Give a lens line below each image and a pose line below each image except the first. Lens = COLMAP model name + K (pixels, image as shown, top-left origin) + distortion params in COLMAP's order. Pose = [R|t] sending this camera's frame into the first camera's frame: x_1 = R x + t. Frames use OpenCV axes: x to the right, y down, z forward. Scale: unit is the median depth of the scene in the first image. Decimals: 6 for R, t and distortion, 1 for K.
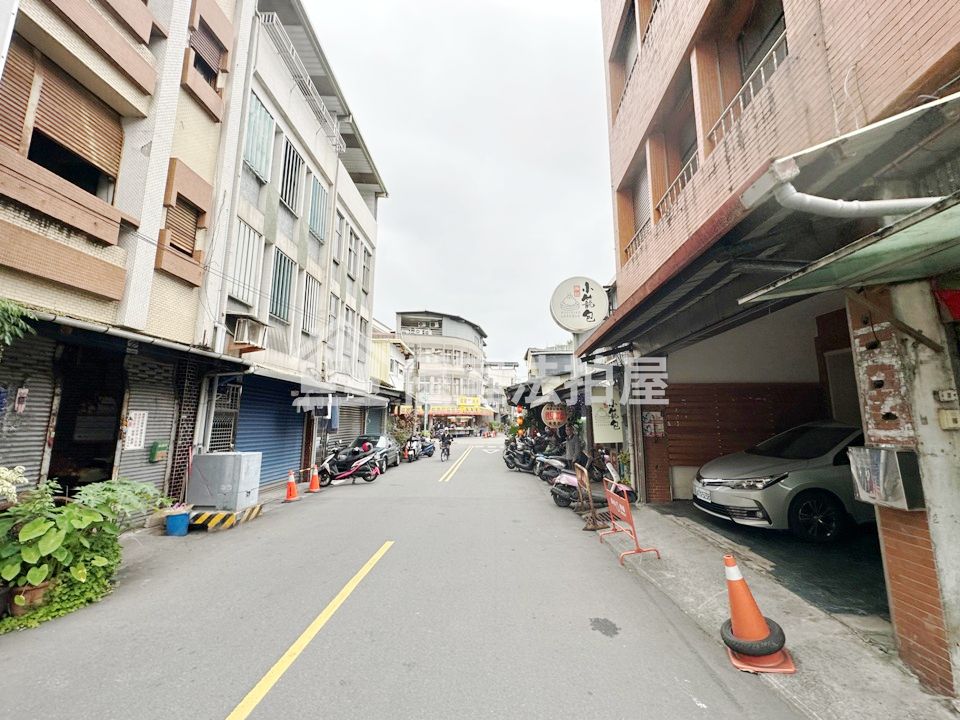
lens RADIAL K [[381.4, 0, 481.8], [0, 381.4, 362.1], [0, 0, 1]] dist [-0.002811, 0.000860]
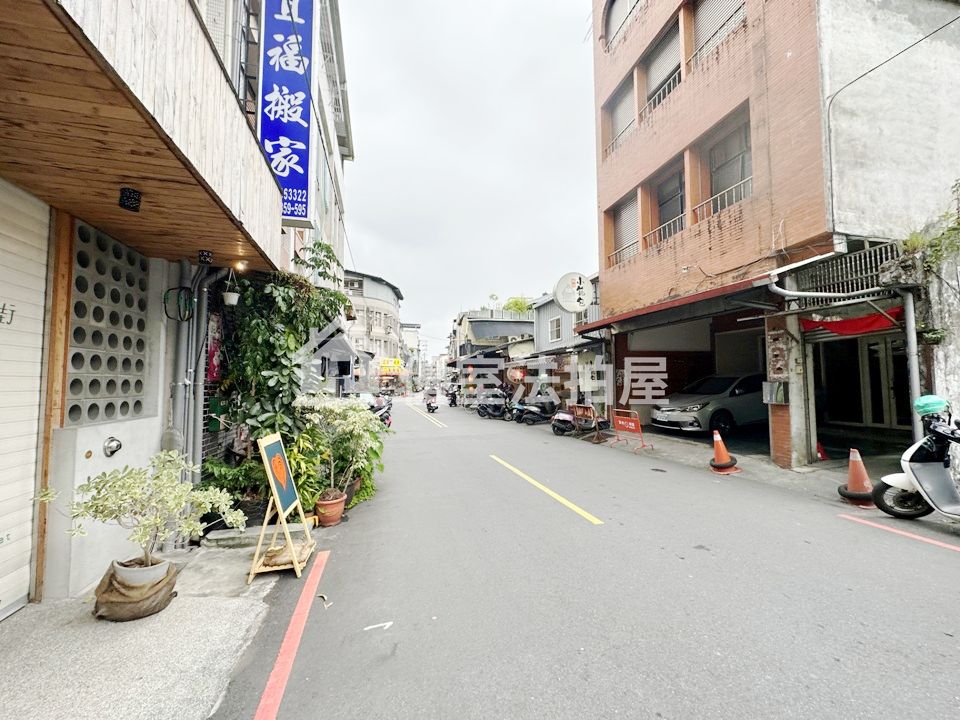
lens RADIAL K [[381.4, 0, 481.1], [0, 381.4, 361.6], [0, 0, 1]] dist [-0.002811, 0.000860]
pose [[0.957217, 0.005414, 0.289319, -0.714964], [-0.034217, 0.994928, 0.094591, -0.033813], [-0.287340, -0.100443, 0.952548, -0.378460]]
